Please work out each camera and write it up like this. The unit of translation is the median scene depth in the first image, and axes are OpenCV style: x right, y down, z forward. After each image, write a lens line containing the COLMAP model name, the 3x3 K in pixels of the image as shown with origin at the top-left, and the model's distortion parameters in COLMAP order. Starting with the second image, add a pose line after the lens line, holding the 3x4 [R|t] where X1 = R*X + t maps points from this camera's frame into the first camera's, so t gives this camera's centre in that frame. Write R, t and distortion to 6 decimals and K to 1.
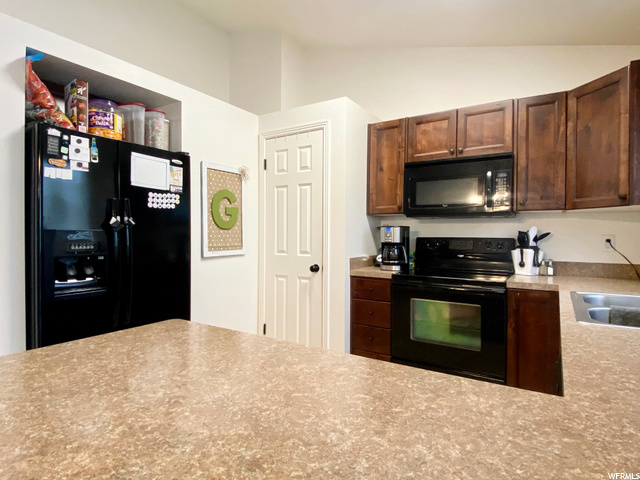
lens RADIAL K [[355.7, 0, 320.0], [0, 355.7, 238.8], [0, 0, 1]] dist [0.005851, -0.001045]
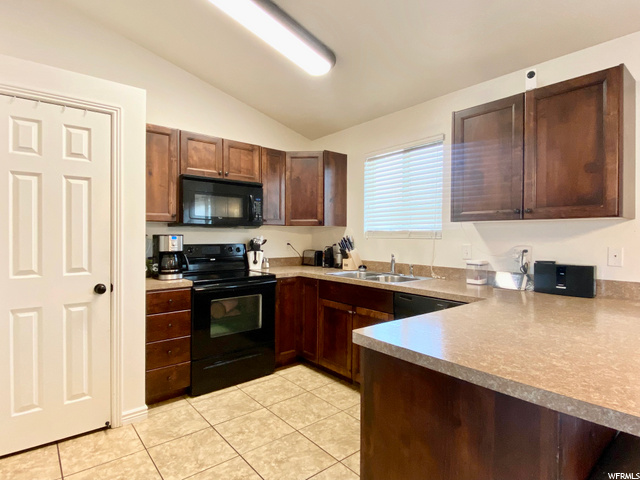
lens RADIAL K [[345.4, 0, 319.7], [0, 345.4, 237.5], [0, 0, 1]] dist [-0.003589, -0.001090]
pose [[0.285810, -0.009075, 0.958243, -0.609530], [0.016784, 0.999849, 0.004463, -0.024980], [-0.958139, 0.014807, 0.285919, 0.328268]]
